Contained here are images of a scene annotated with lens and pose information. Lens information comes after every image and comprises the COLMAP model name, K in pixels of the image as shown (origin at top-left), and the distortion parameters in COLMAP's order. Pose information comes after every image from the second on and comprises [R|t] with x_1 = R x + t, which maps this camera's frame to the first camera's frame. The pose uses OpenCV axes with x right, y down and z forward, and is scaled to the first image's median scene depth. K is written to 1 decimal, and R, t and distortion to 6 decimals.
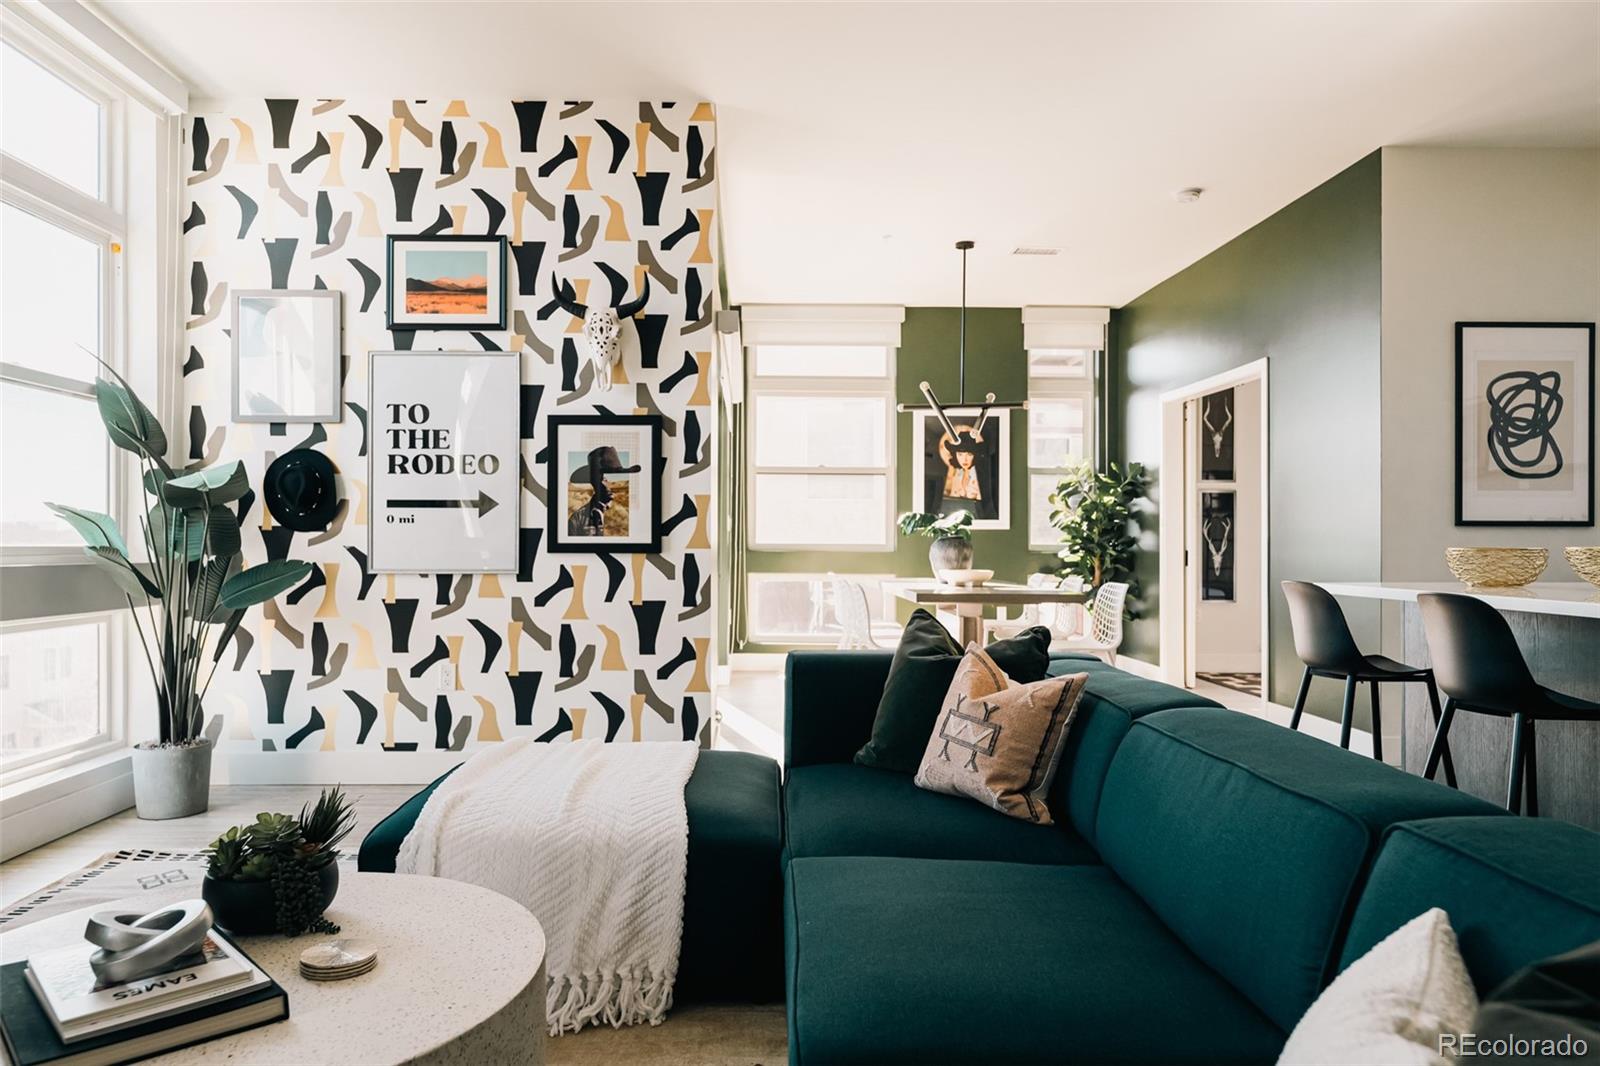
lens RADIAL K [[1026.3, 0, 773.7], [0, 1026.3, 532.7], [0, 0, 1]] dist [0.004087, 0.001202]
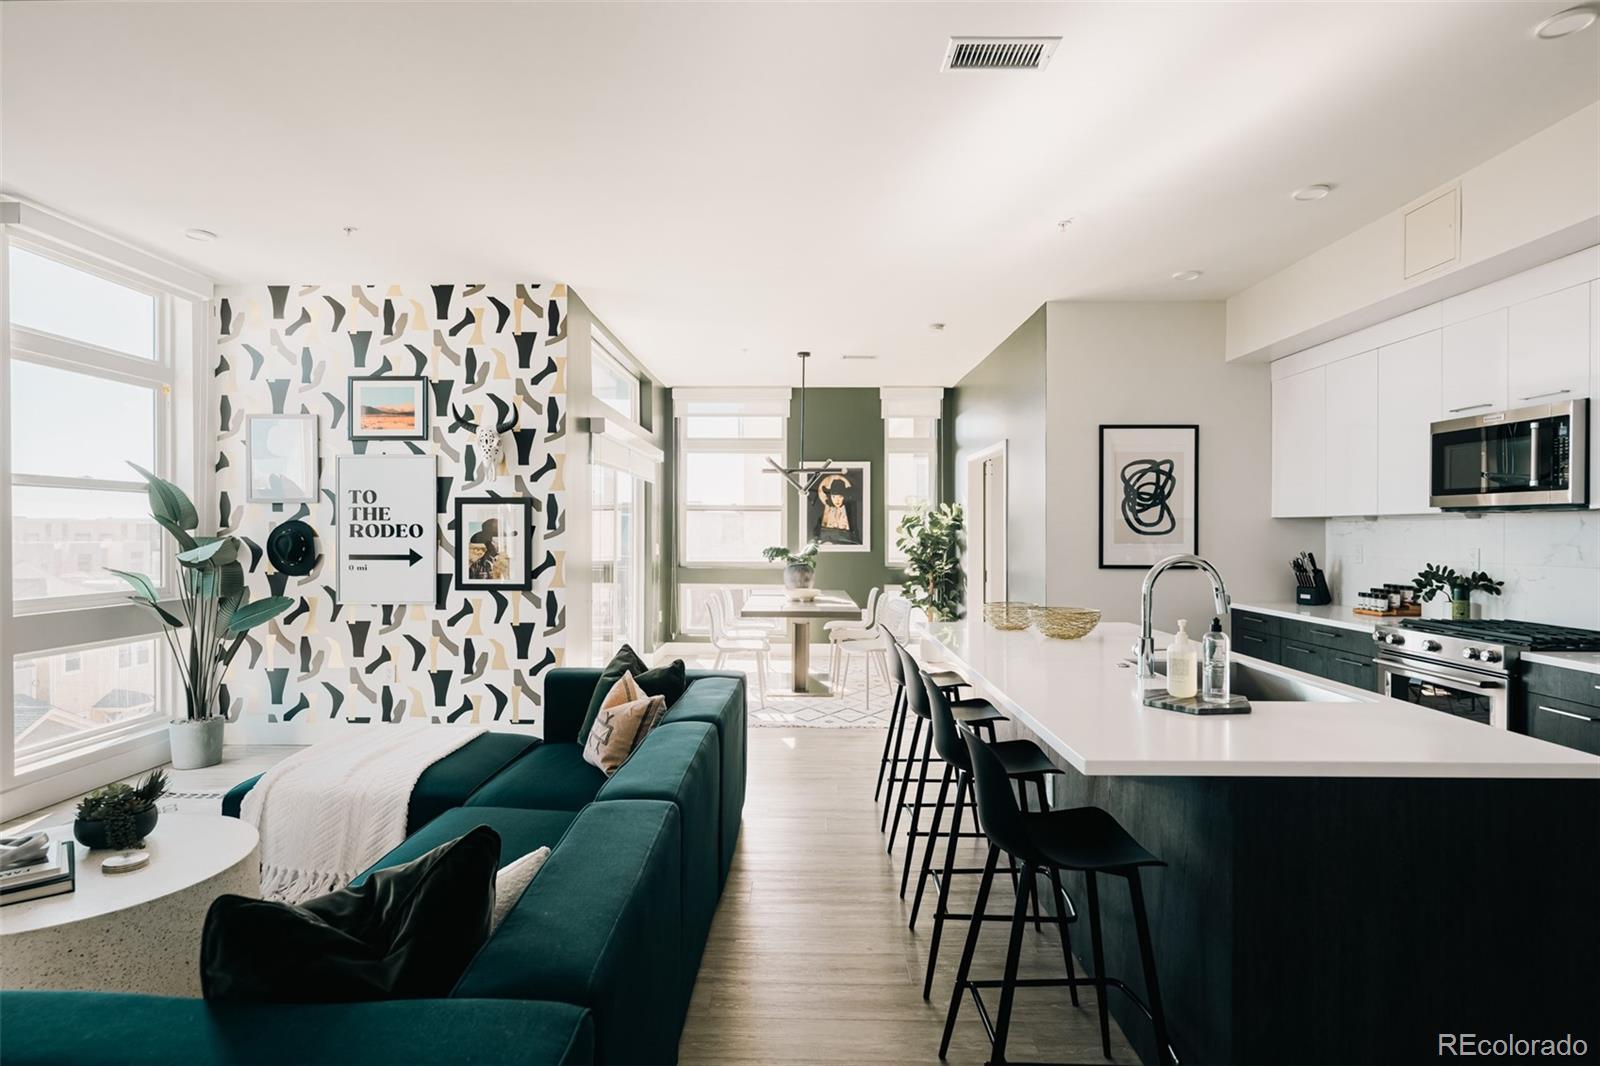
lens RADIAL K [[823.2, 0, 785.5], [0, 823.2, 533.2], [0, 0, 1]] dist [0.004995, -0.002481]
pose [[0.999252, -0.000711, -0.038655, 0.274087], [0.001166, 0.999930, 0.011739, -0.069202], [0.038644, -0.011776, 0.999184, -0.154808]]
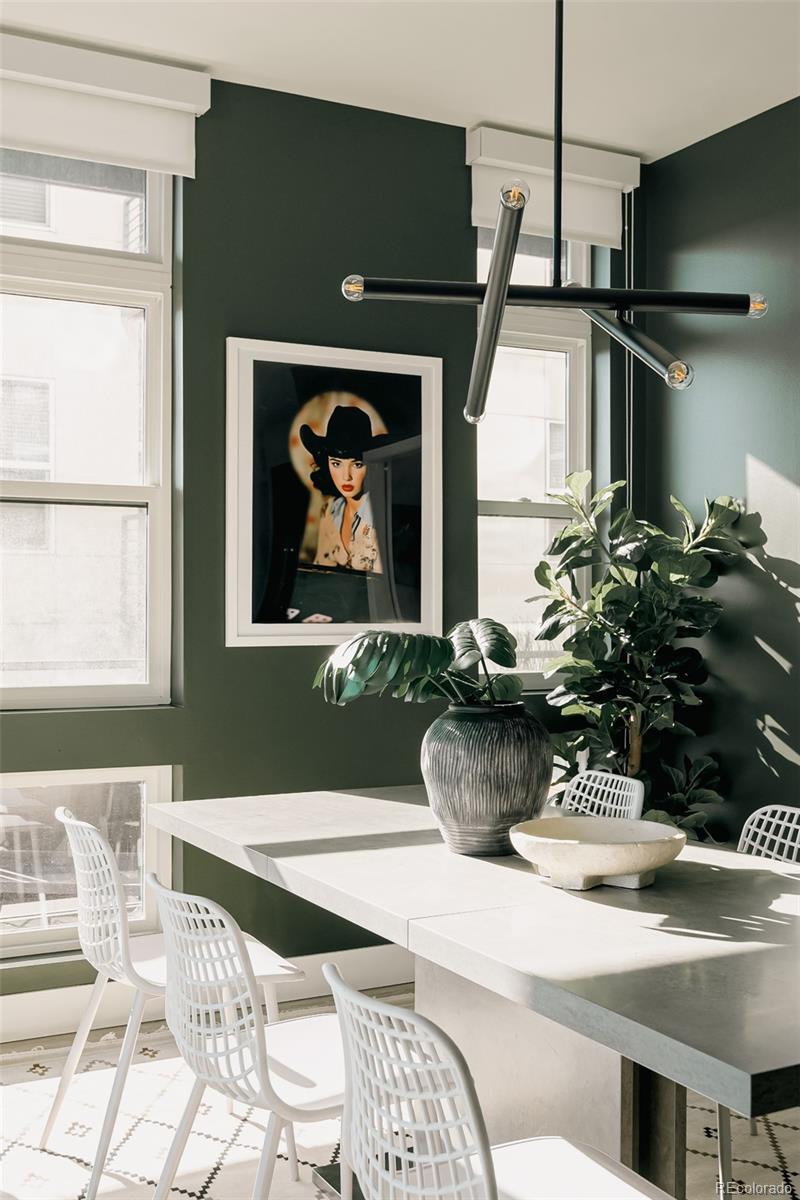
lens RADIAL K [[1330.2, 0, 420.1], [0, 1330.2, 596.2], [0, 0, 1]] dist [-0.002614, 0.000000]
pose [[0.889041, 0.000326, 0.457827, -0.053077], [-0.003480, 0.999976, 0.006047, -0.045121], [-0.457814, -0.006969, 0.889020, 0.881900]]
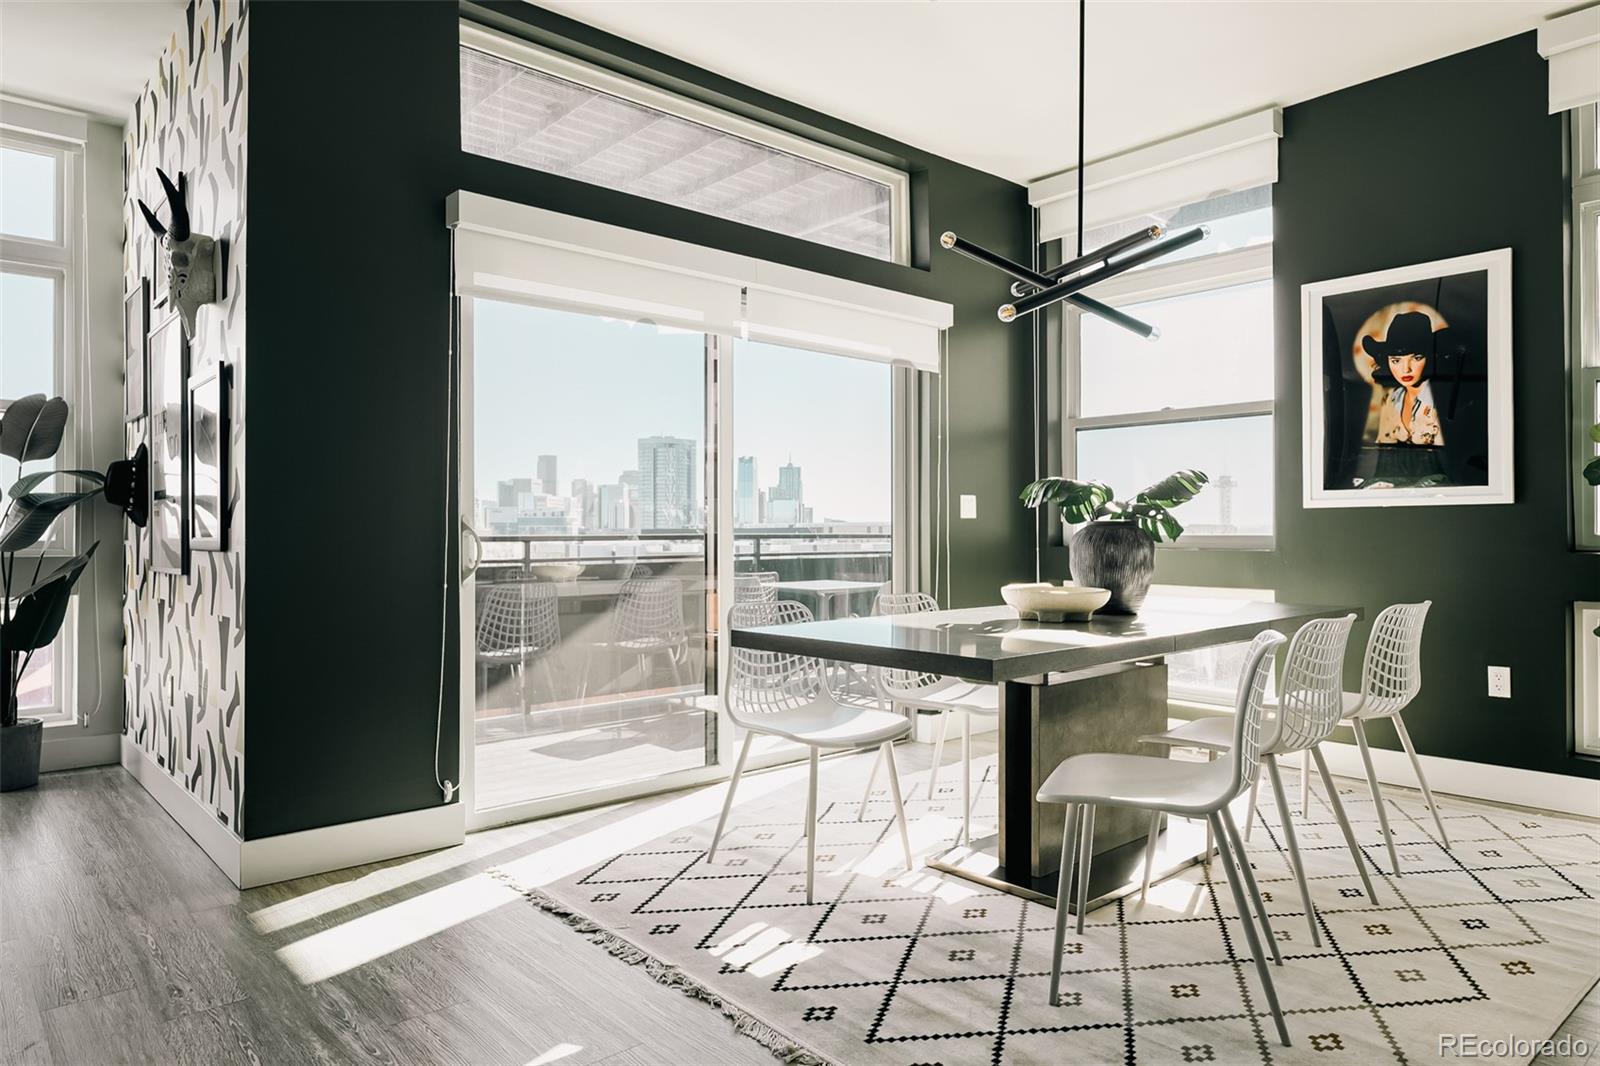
lens RADIAL K [[999.5, 0, 795.2], [0, 999.5, 531.4], [0, 0, 1]] dist [-0.007347, 0.006699]
pose [[0.651420, -0.006906, -0.758686, 0.622257], [0.011934, 0.999928, 0.001145, 0.008822], [0.758623, -0.009801, 0.651456, 0.767725]]
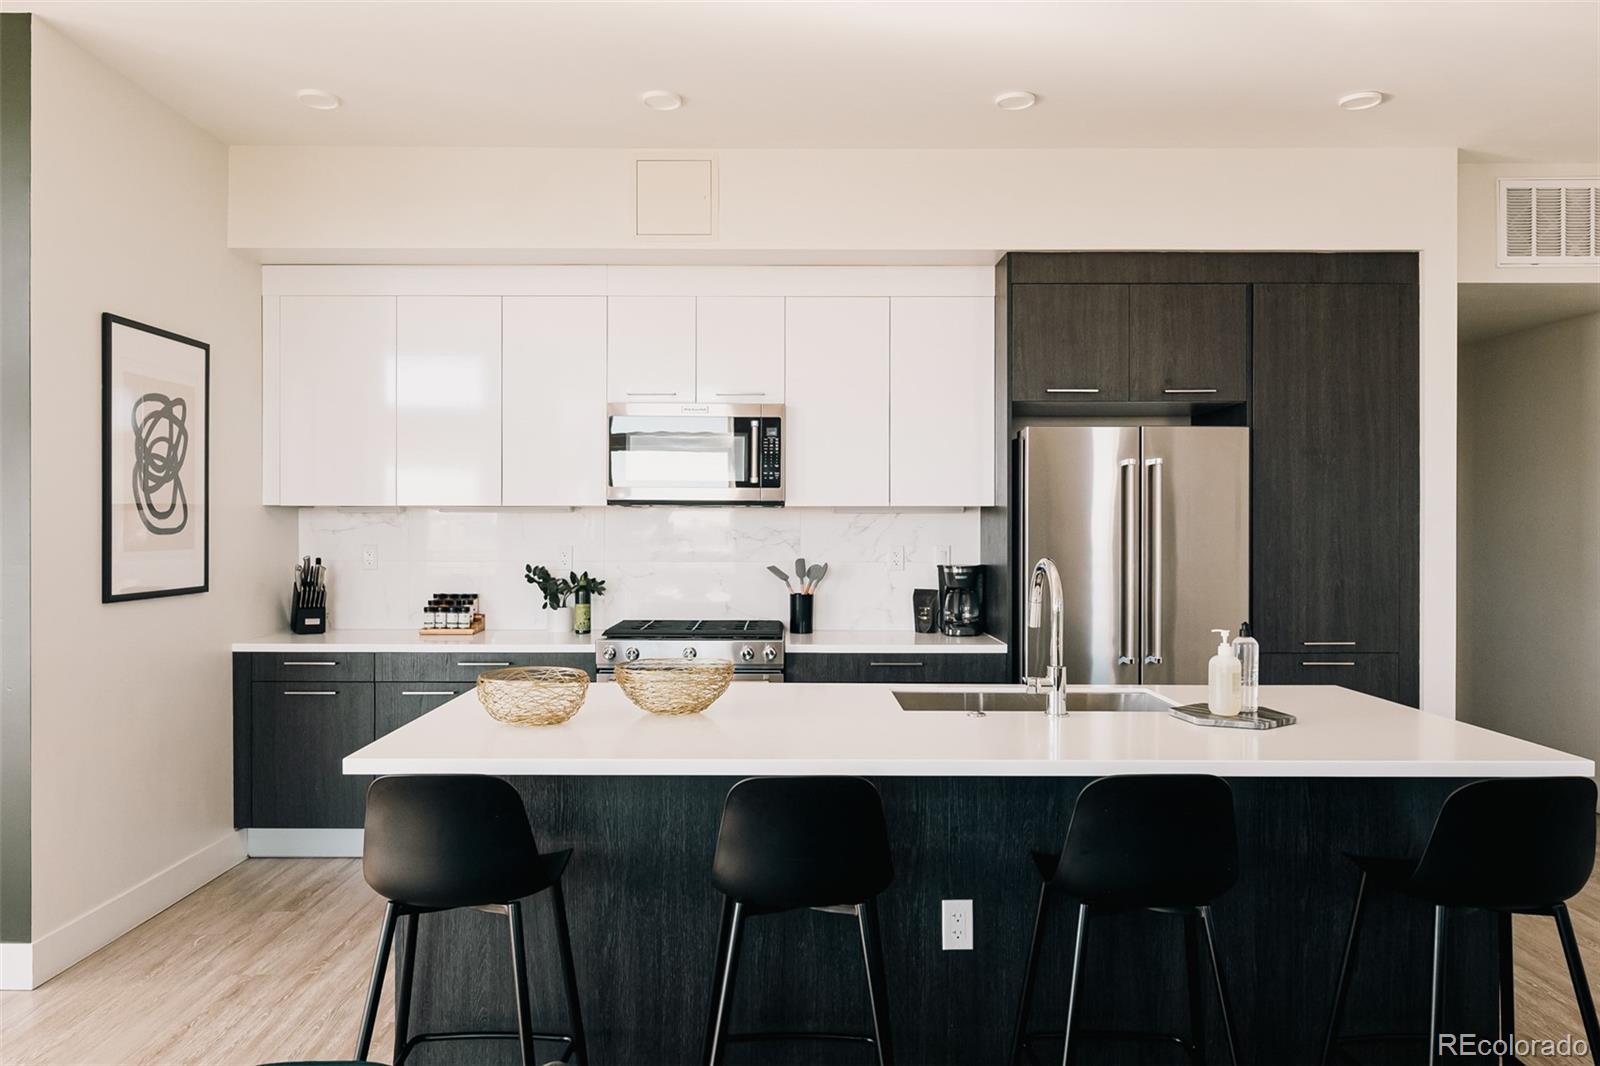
lens RADIAL K [[1154.0, 0, 810.0], [0, 1154.0, 527.8], [0, 0, 1]] dist [-0.004022, 0.007078]
pose [[0.012948, -0.007326, 0.999889, -0.118394], [-0.010628, 0.999916, 0.007464, -0.069306], [-0.999860, -0.010723, 0.012869, 0.507893]]
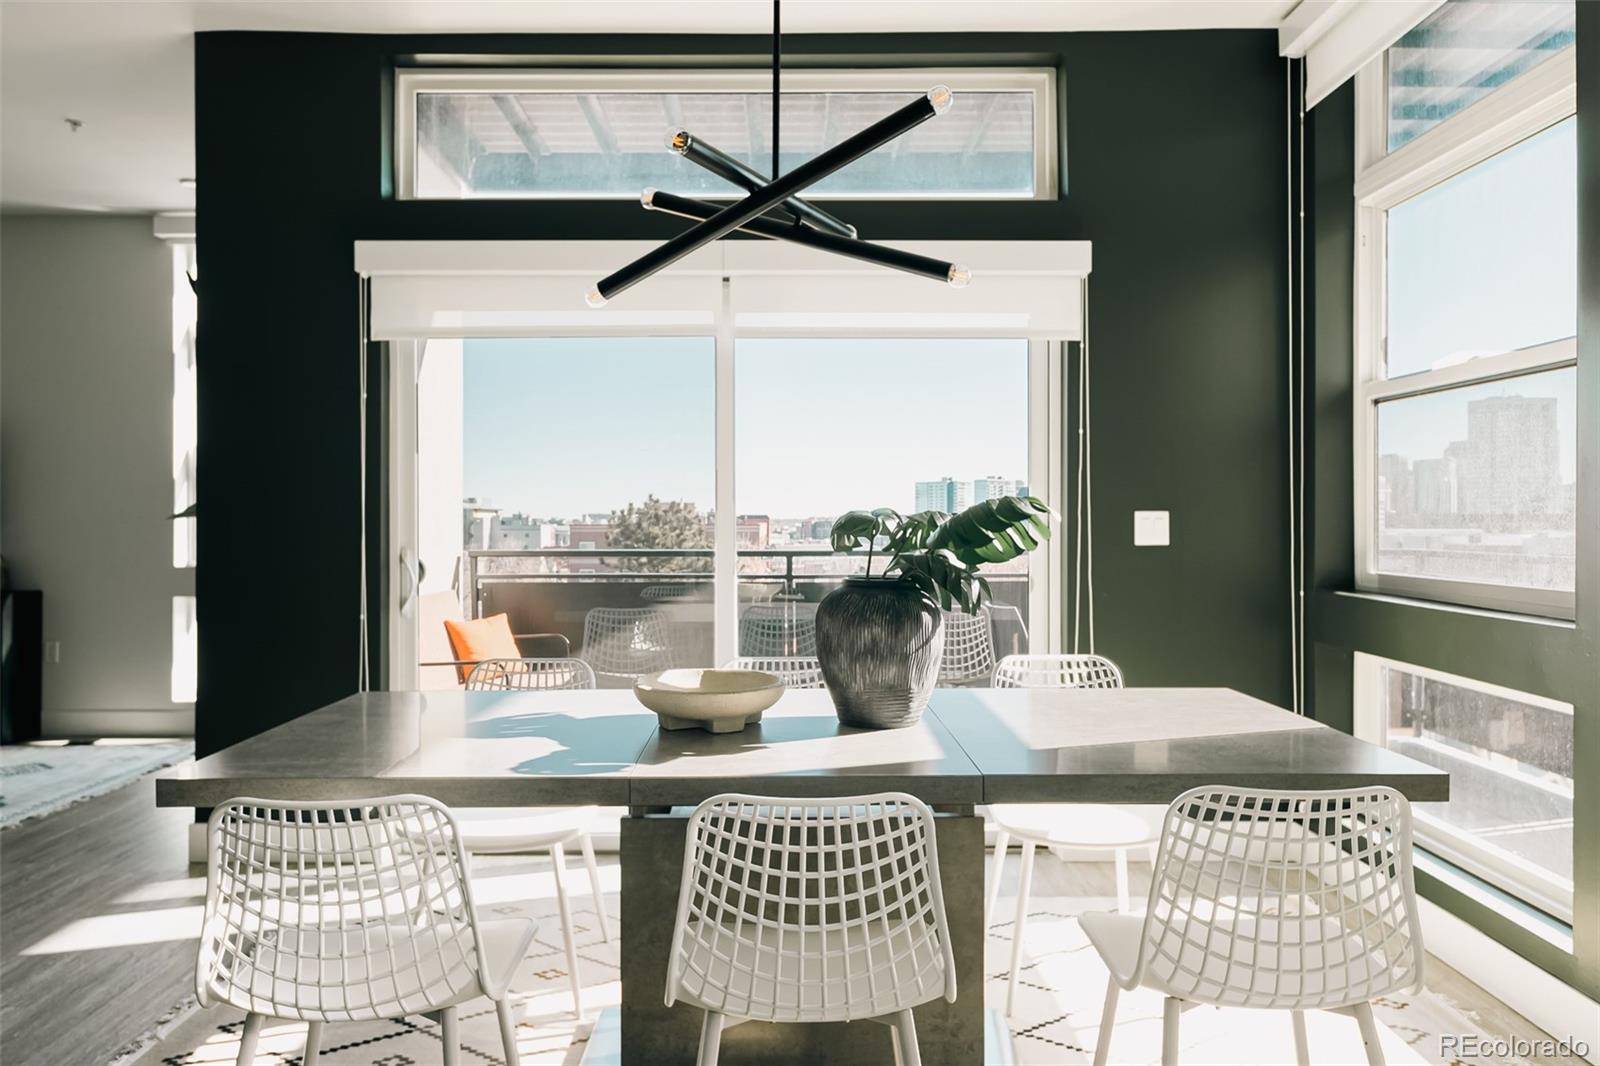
lens RADIAL K [[1026.3, 0, 804.0], [0, 1026.3, 545.7], [0, 0, 1]] dist [0.004087, 0.001202]
pose [[-0.008470, 0.019194, -0.999780, 0.693216], [0.009879, 0.999769, 0.019110, -0.018937], [0.999915, -0.009715, -0.008658, 1.360196]]
